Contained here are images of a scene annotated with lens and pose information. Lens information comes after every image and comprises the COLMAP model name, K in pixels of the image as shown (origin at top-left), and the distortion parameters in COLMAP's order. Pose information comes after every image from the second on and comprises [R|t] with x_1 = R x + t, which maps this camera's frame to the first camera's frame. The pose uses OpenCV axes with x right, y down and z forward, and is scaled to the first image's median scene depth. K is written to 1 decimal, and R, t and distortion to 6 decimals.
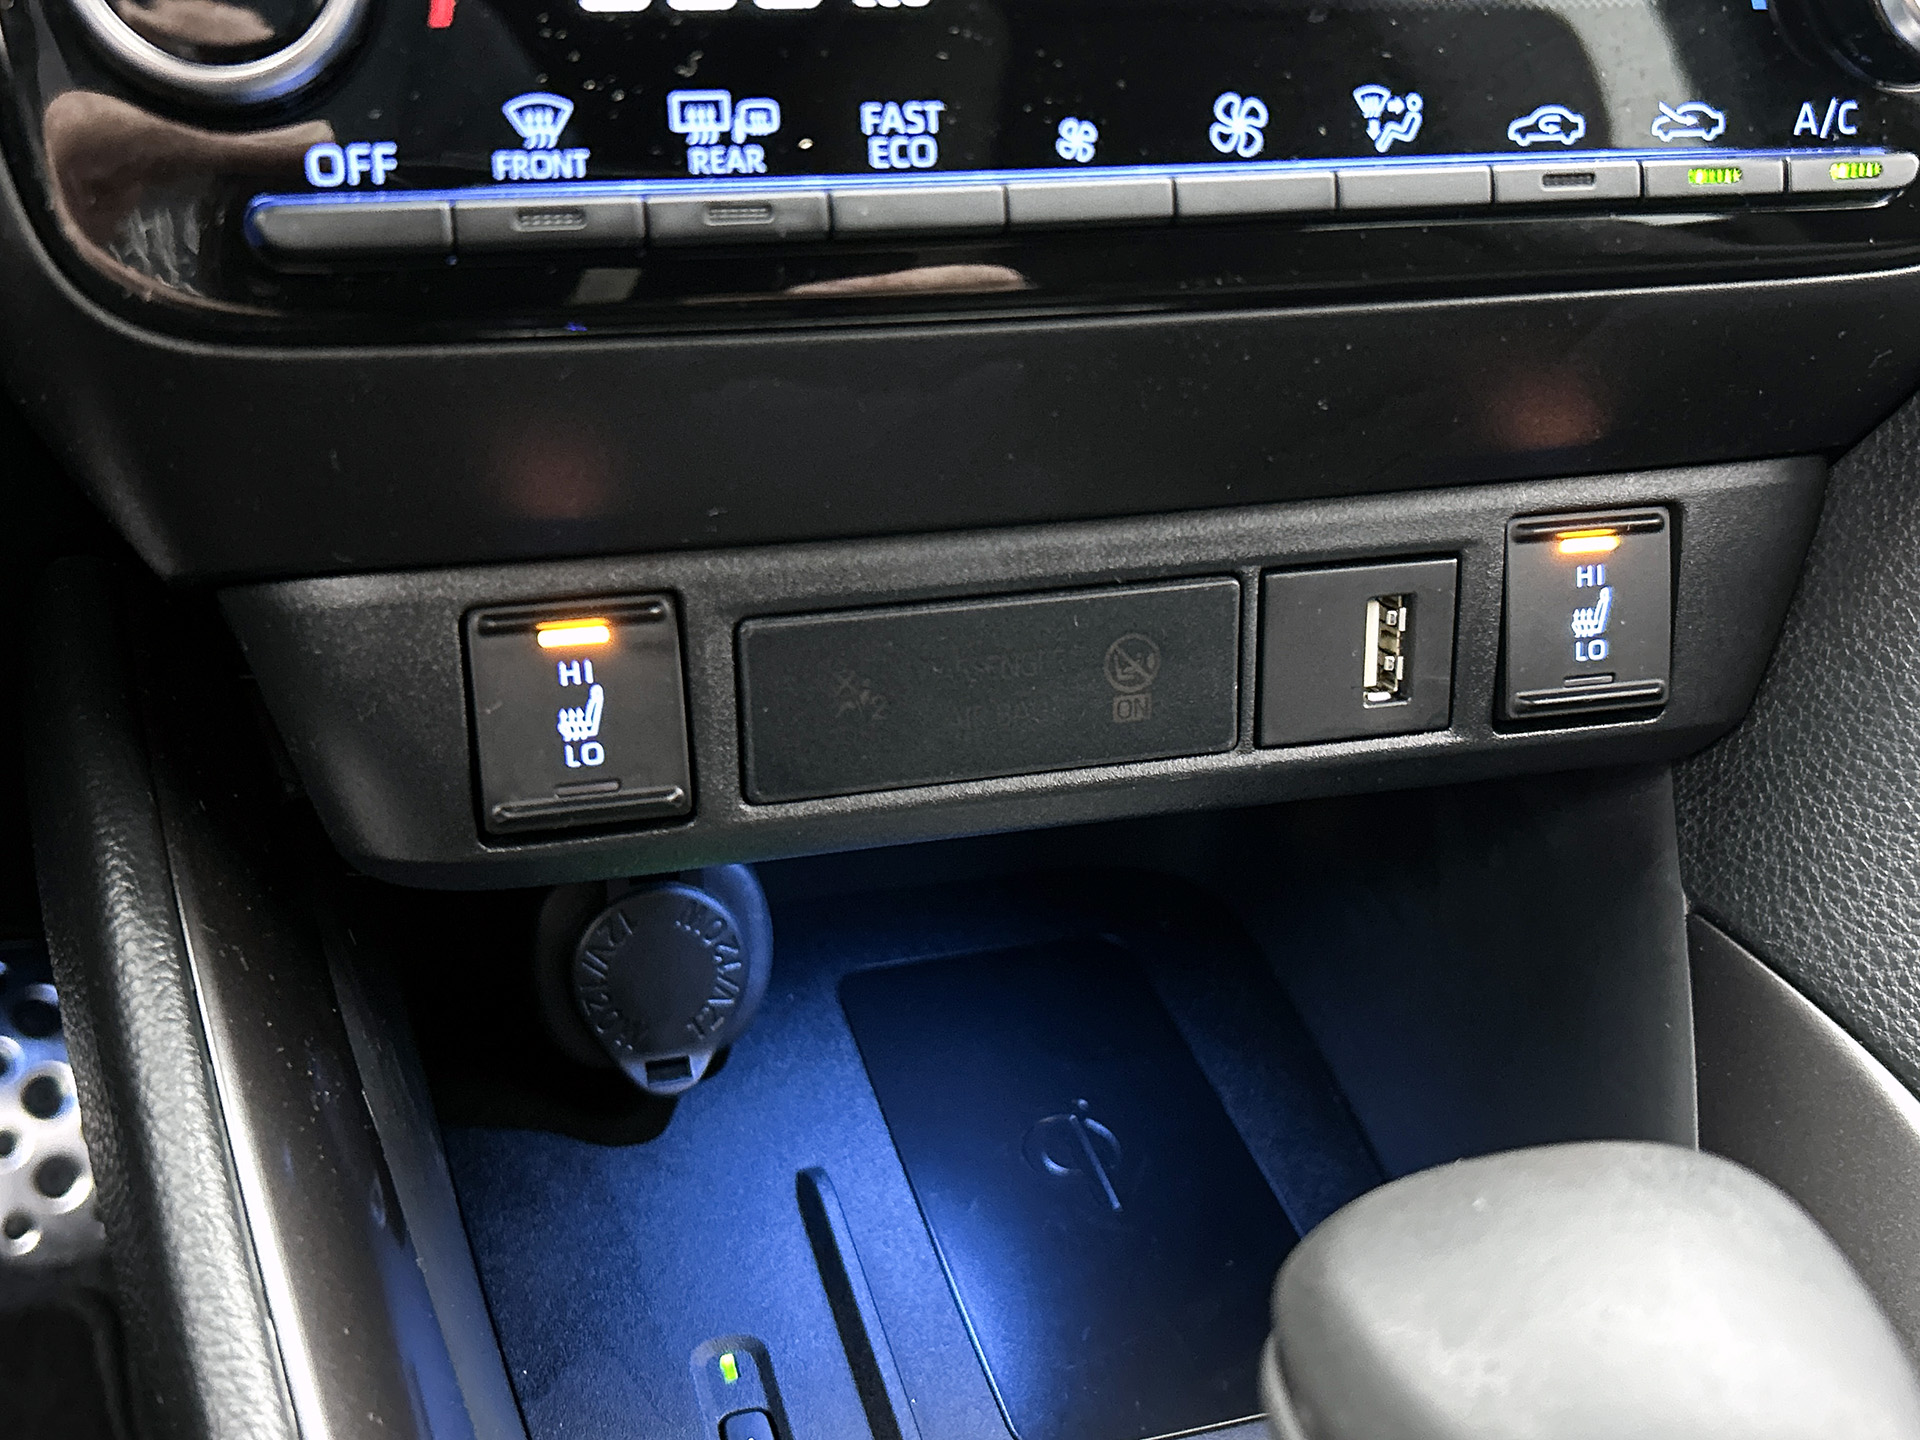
lens RADIAL K [[2197.4, 0, 960.0], [0, 2197.4, 720.0], [0, 0, 1]] dist [0.005812, -0.001007]
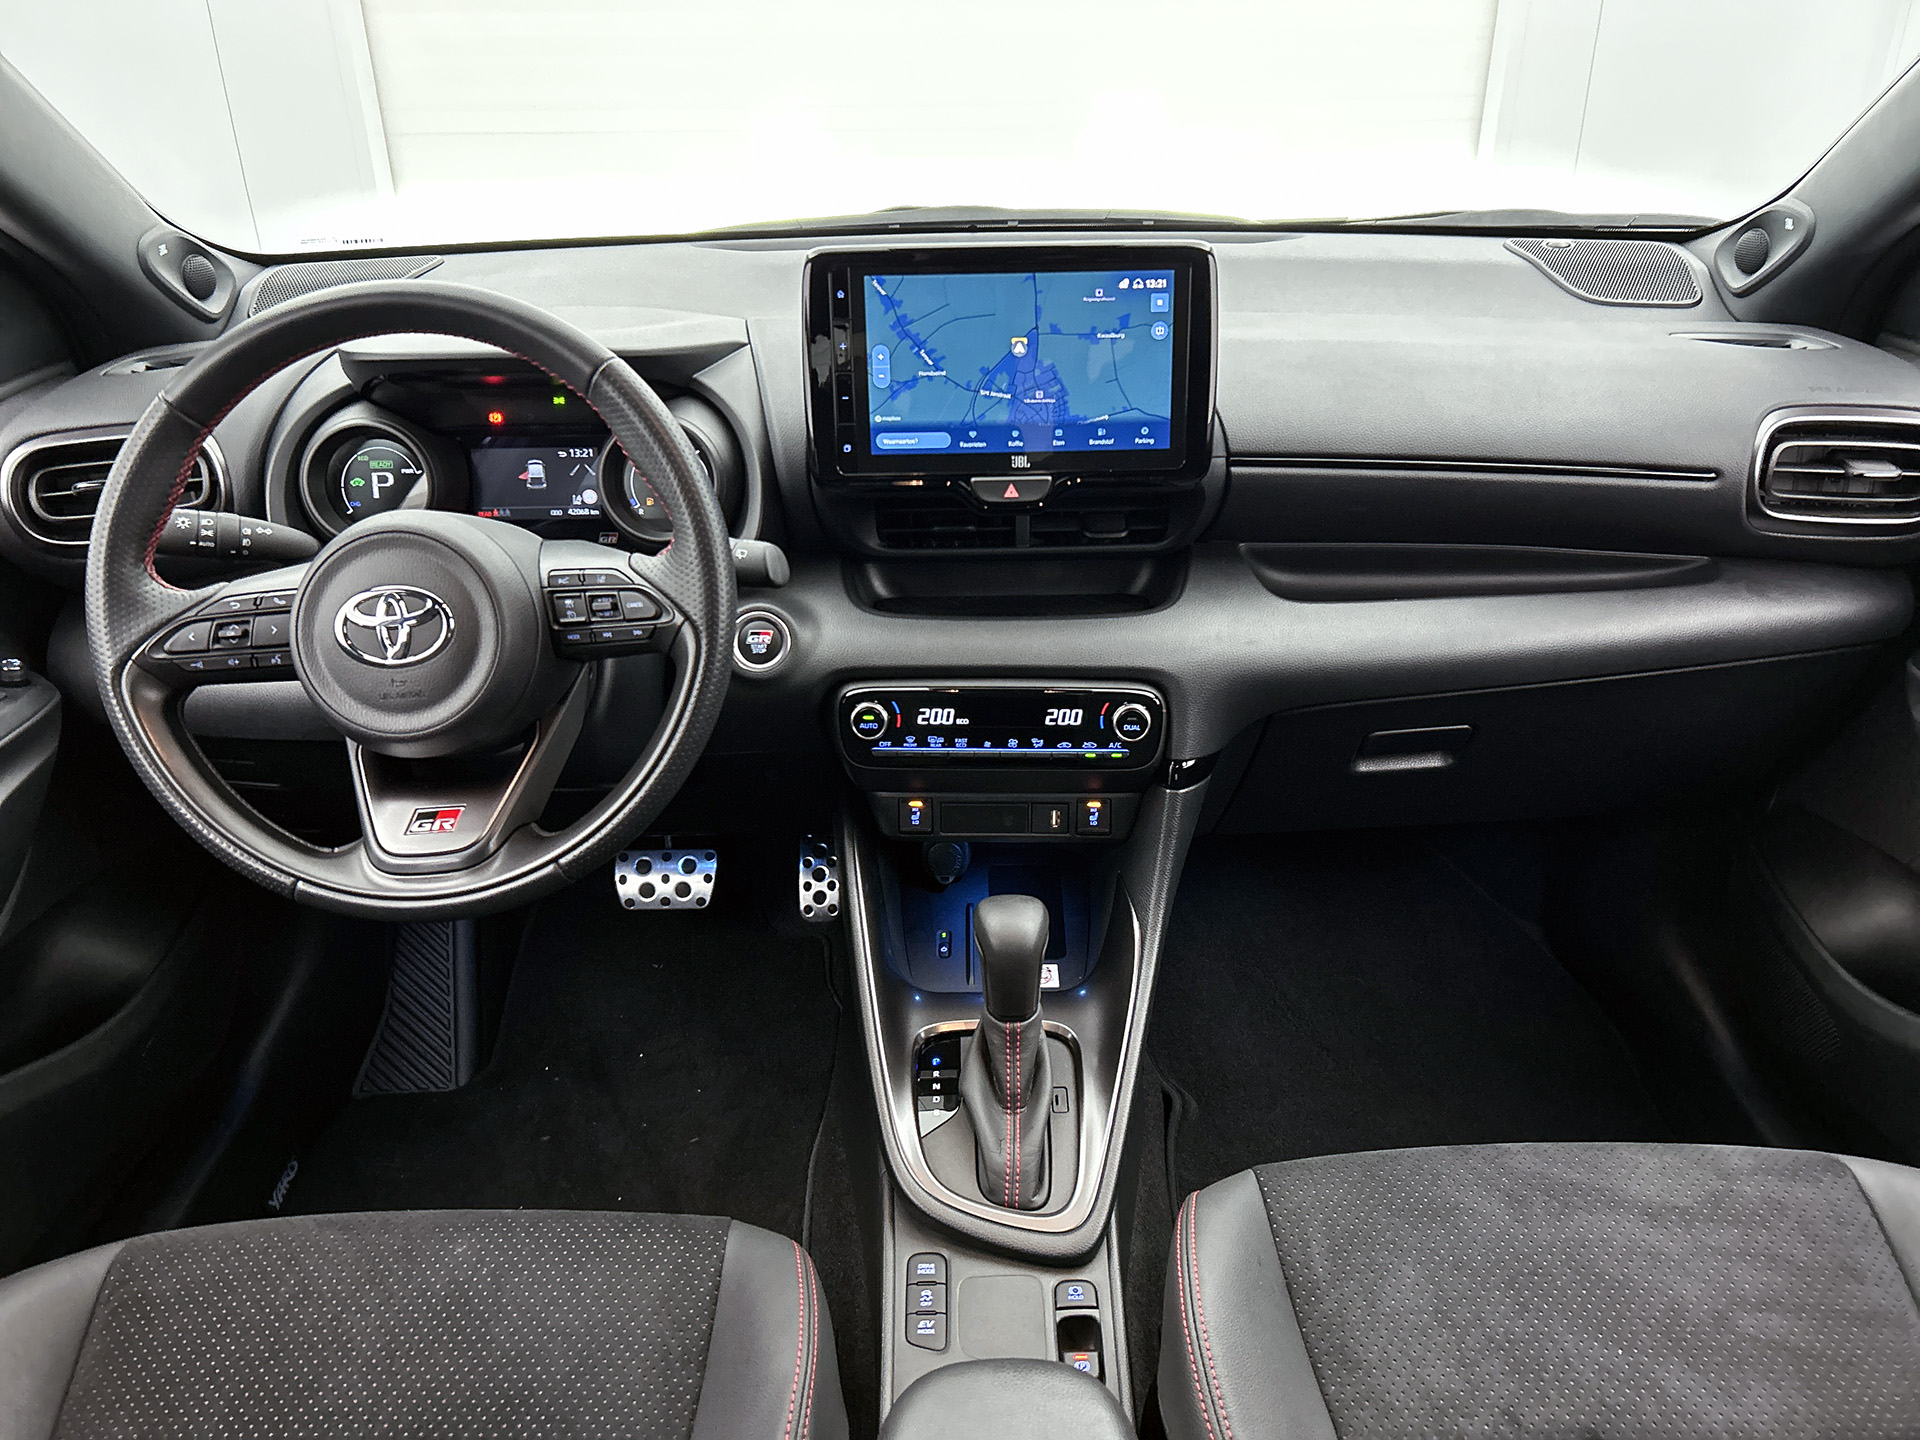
lens RADIAL K [[1467.9, 0, 960.0], [0, 1467.9, 720.0], [0, 0, 1]] dist [0.044947, -0.000858]
pose [[0.953010, 0.104541, -0.284331, 1.230612], [-0.103071, 0.994469, 0.020172, -0.410130], [0.284867, 0.010082, 0.958514, -3.322158]]
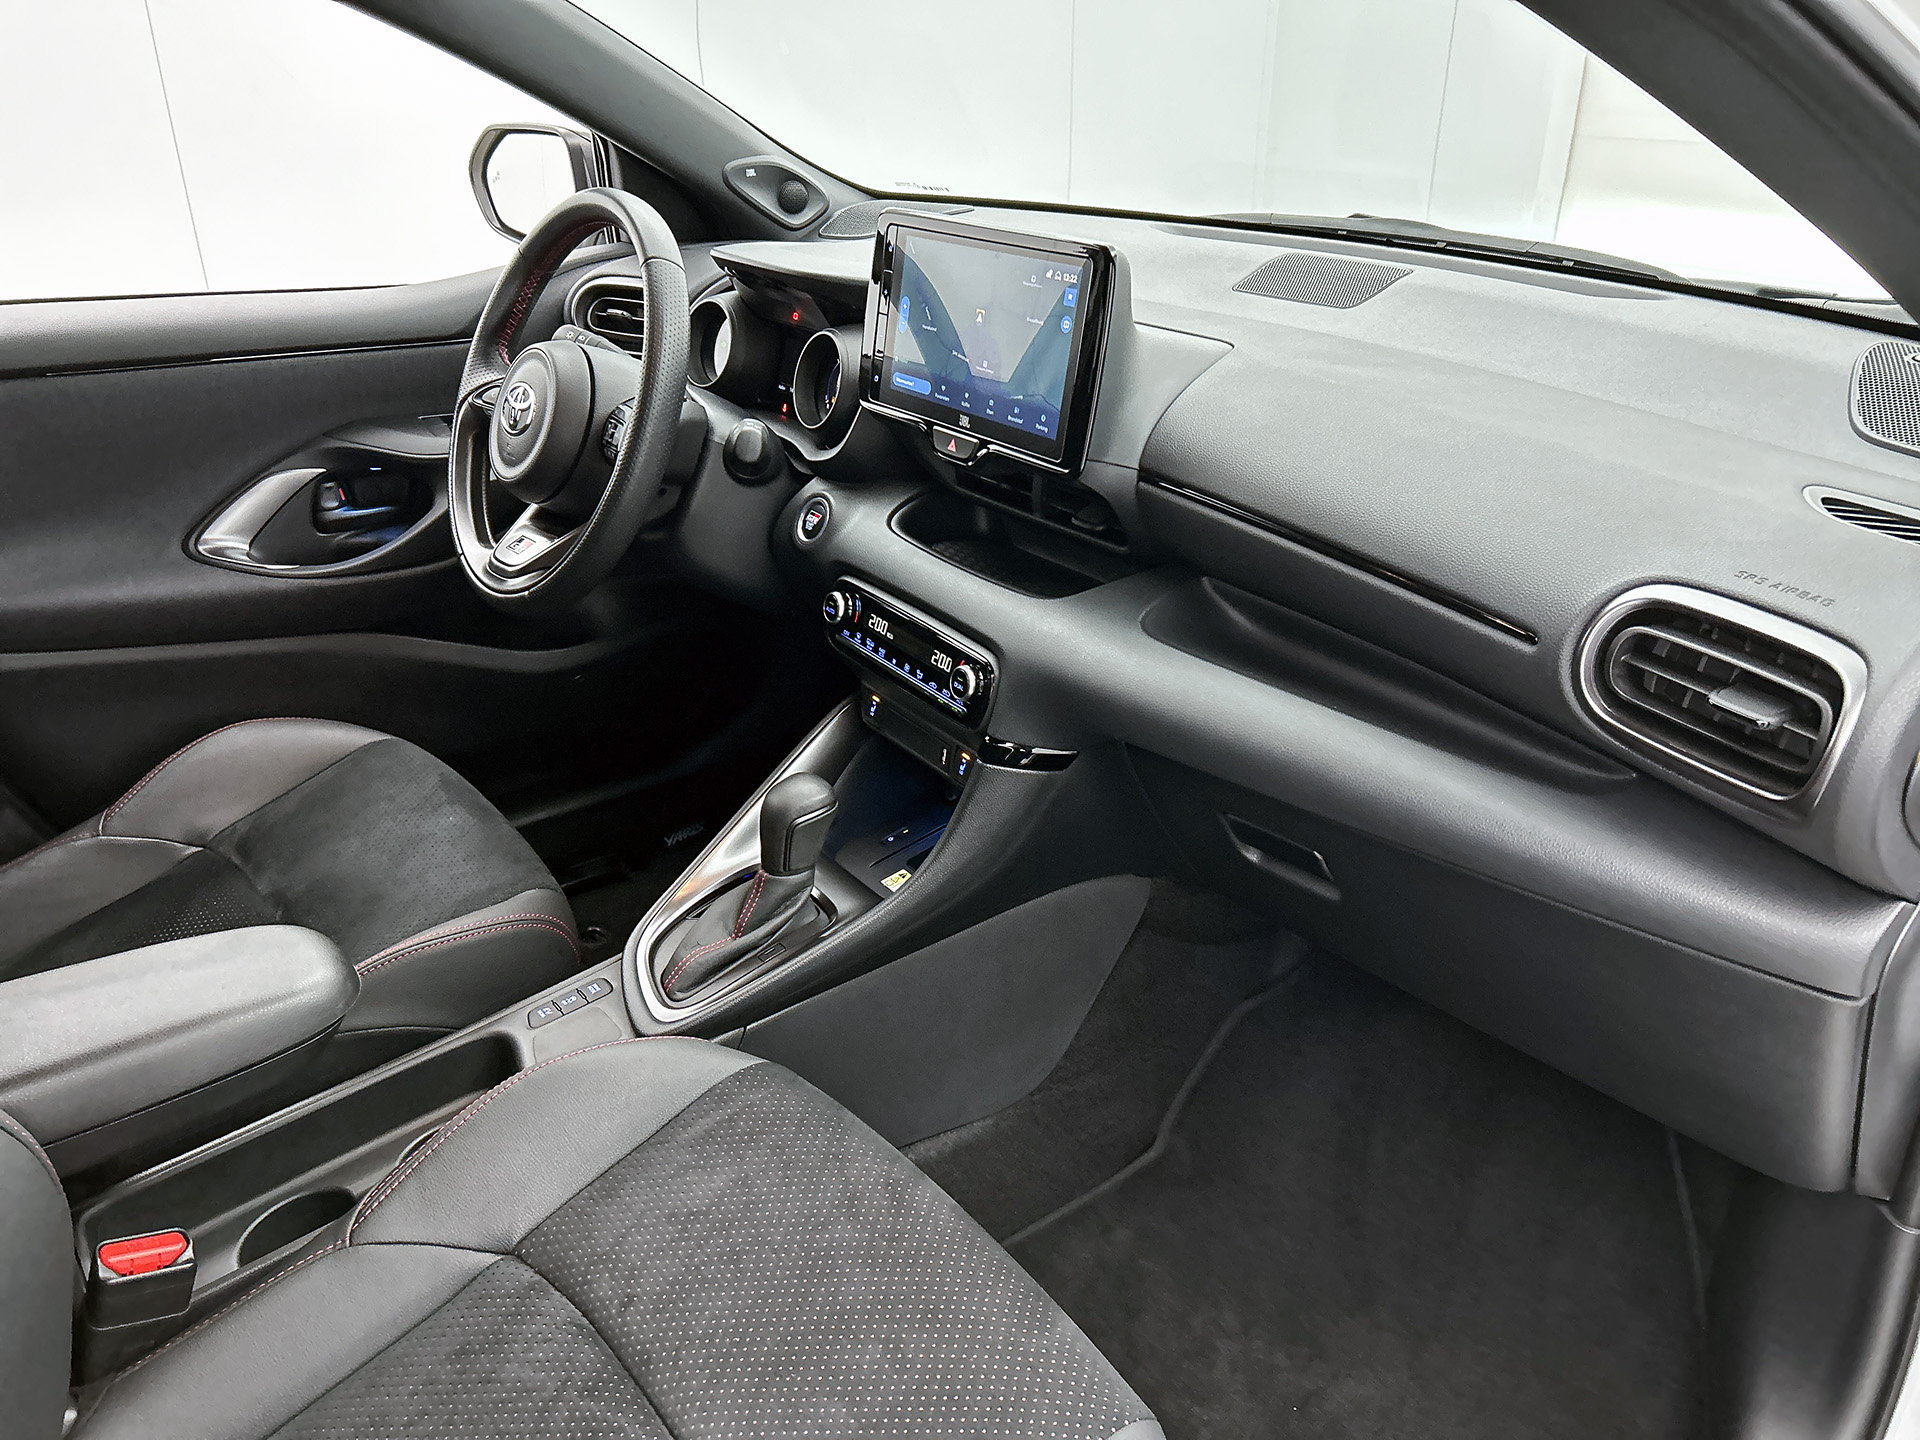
lens RADIAL K [[1458.6, 0, 960.0], [0, 1458.6, 720.0], [0, 0, 1]] dist [0.028670, -0.005335]
pose [[0.337871, 0.392577, -0.855410, 4.457602], [-0.405581, 0.880872, 0.244066, -1.384116], [0.849322, 0.264475, 0.456843, -1.056318]]
